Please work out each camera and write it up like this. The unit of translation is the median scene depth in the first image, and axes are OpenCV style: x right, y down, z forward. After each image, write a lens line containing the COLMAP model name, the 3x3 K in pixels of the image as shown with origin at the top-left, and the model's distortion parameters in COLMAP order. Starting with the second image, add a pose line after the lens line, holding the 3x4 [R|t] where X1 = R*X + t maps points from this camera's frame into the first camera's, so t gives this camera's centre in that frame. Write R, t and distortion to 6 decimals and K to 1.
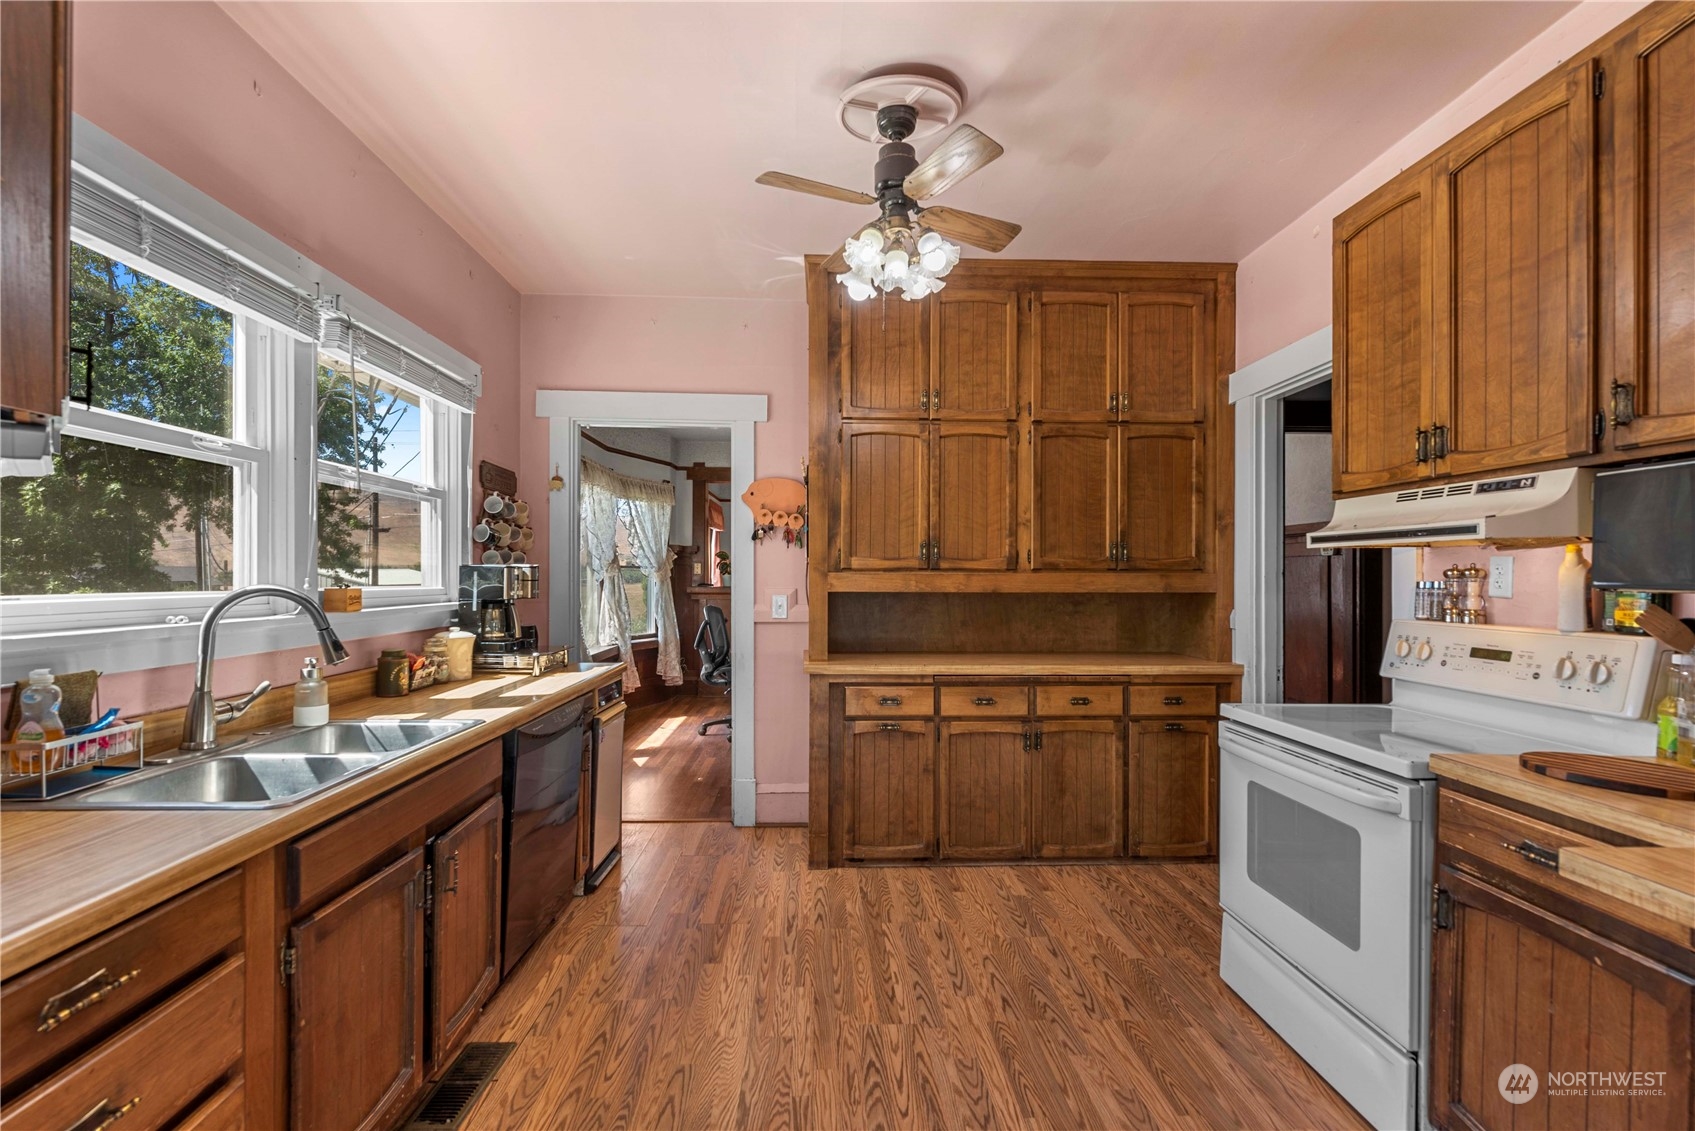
lens RADIAL K [[745.9, 0, 847.5], [0, 745.9, 565.5], [0, 0, 1]] dist [-0.001668, -0.000142]
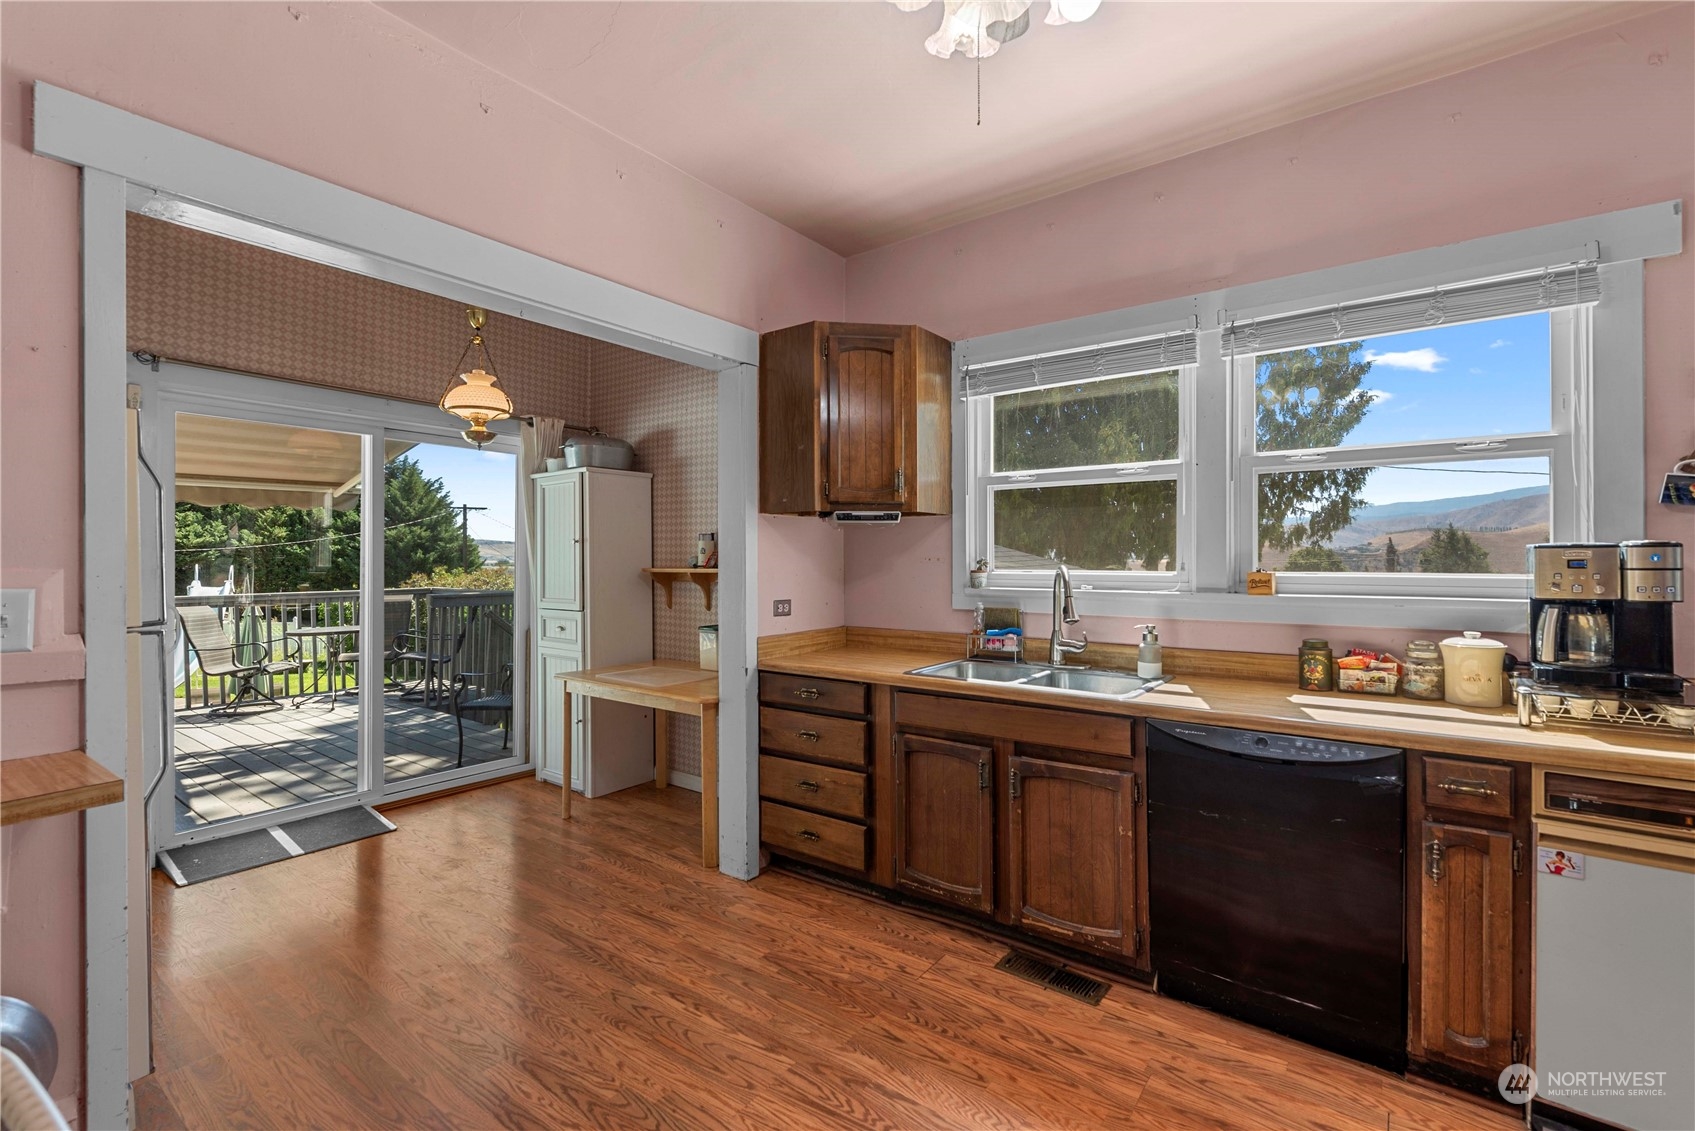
lens RADIAL K [[745.9, 0, 847.5], [0, 745.9, 565.5], [0, 0, 1]] dist [-0.001668, -0.000142]
pose [[-0.634594, 0.004984, -0.772830, 0.609705], [0.009983, 0.999949, -0.001749, 0.020141], [0.772781, -0.008825, -0.634611, 1.456791]]
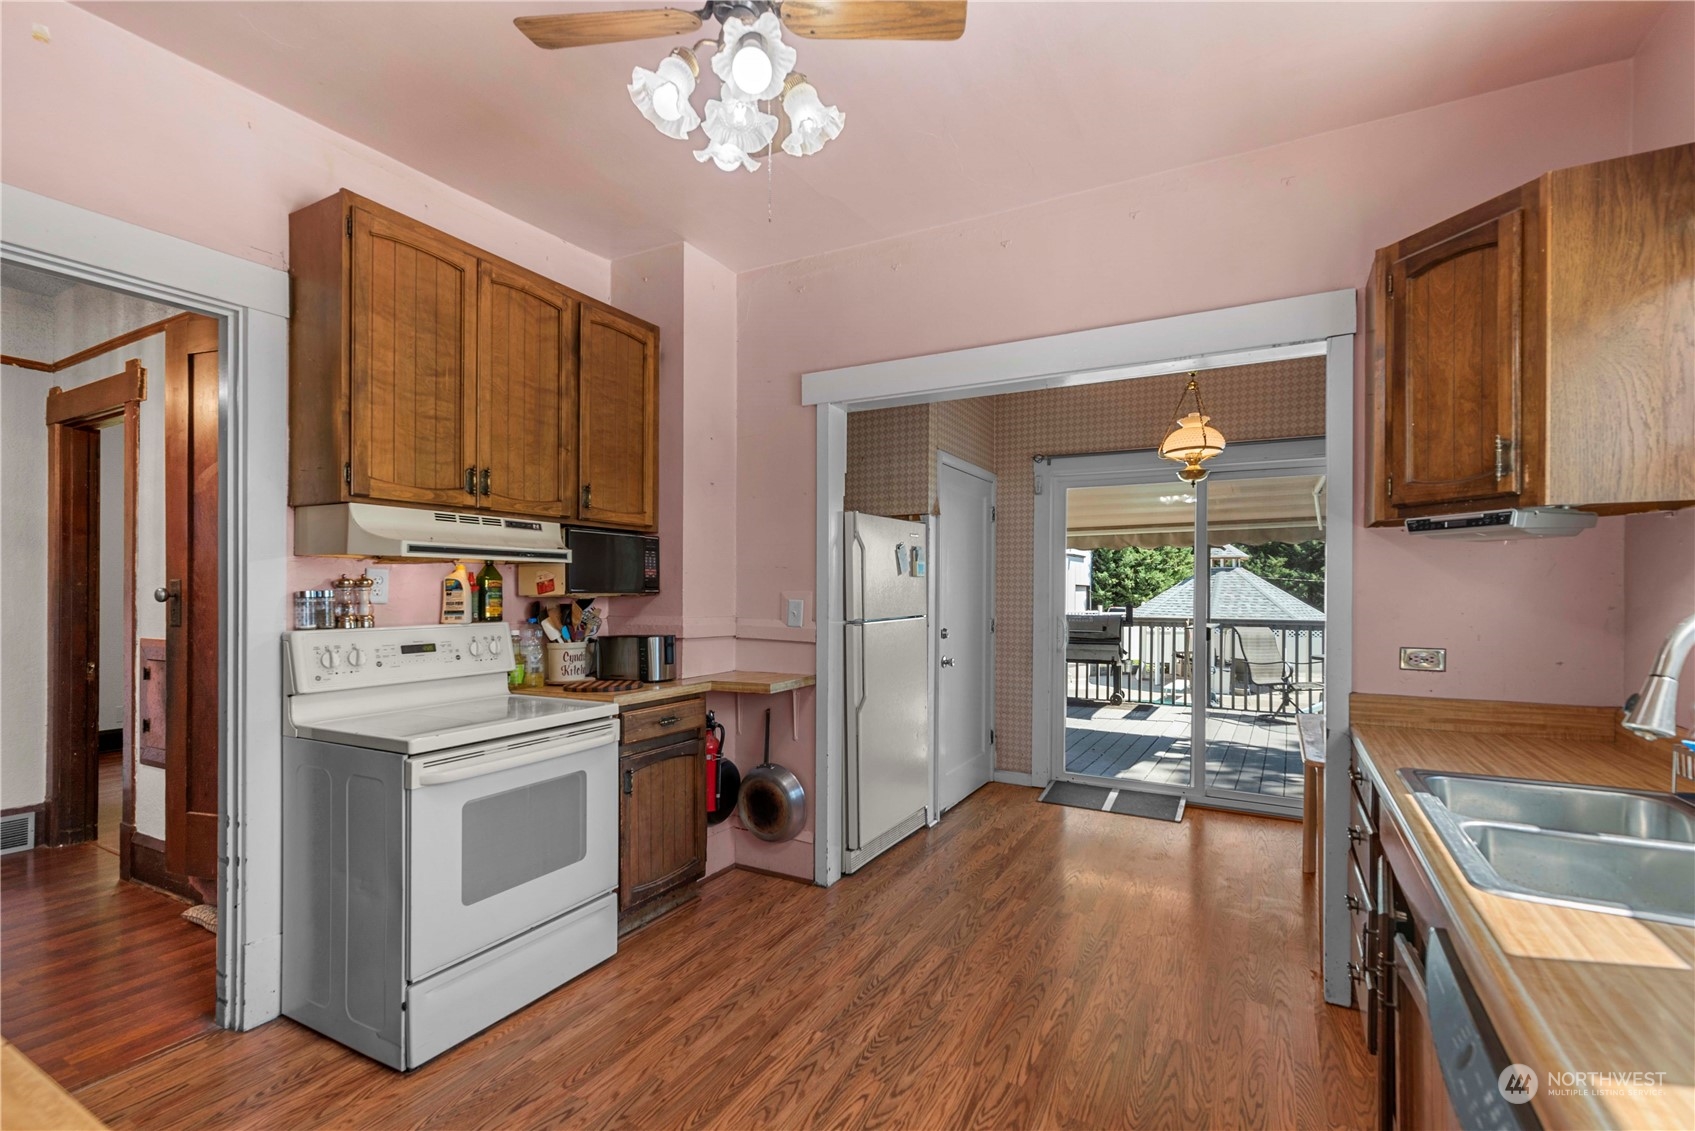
lens RADIAL K [[751.1, 0, 844.8], [0, 751.1, 588.3], [0, 0, 1]] dist [-0.000412, 0.000043]
pose [[-0.848721, -0.005226, 0.528816, -0.418035], [-0.012180, 0.999879, -0.009667, 0.022764], [-0.528701, -0.014646, -0.848682, 1.754054]]
